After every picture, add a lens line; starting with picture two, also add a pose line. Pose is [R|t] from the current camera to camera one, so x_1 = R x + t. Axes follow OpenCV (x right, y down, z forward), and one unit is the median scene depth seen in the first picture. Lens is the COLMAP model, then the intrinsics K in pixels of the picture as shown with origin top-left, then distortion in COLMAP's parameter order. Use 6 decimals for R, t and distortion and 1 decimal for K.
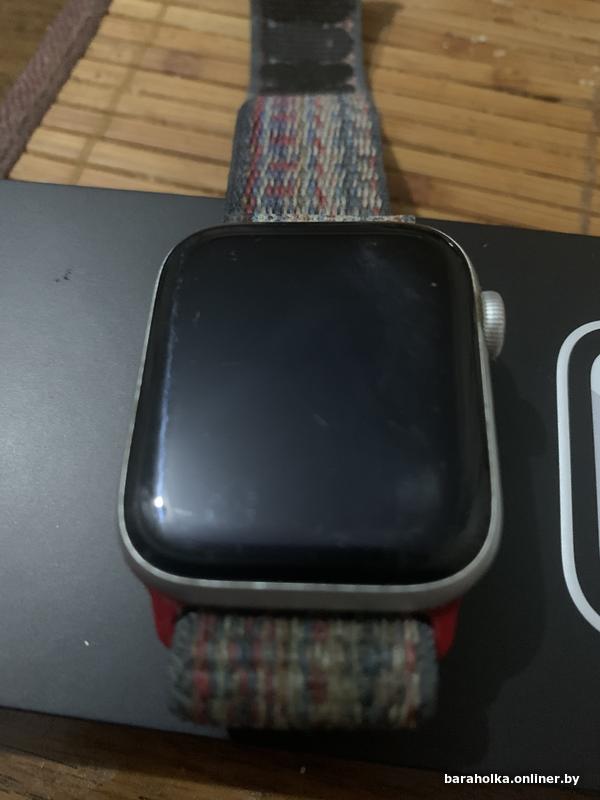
lens RADIAL K [[614.1, 0, 298.2], [0, 614.1, 399.5], [0, 0, 1]] dist [-0.037085, 0.004586]
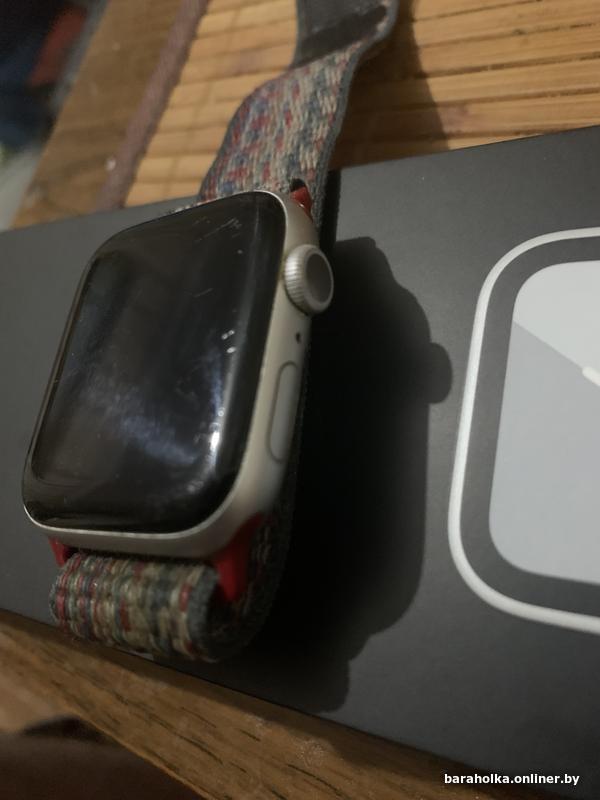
lens RADIAL K [[614.1, 0, 301.3], [0, 614.1, 401.1], [0, 0, 1]] dist [-0.037085, 0.004586]
pose [[0.877286, -0.082306, -0.472858, 0.576026], [0.110899, 0.993288, 0.032857, 0.030892], [0.466980, -0.081265, 0.880526, 0.084160]]
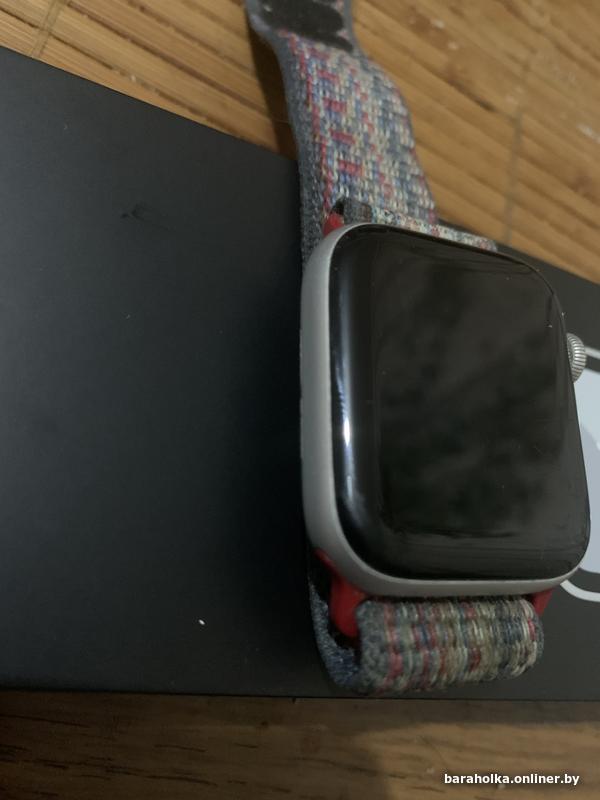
lens RADIAL K [[614.1, 0, 301.8], [0, 614.1, 397.5], [0, 0, 1]] dist [-0.037085, 0.004586]
pose [[0.896461, 0.091231, 0.433630, -0.536112], [-0.159022, 0.979627, 0.122648, -0.090034], [-0.413606, -0.178906, 0.892705, 0.077280]]
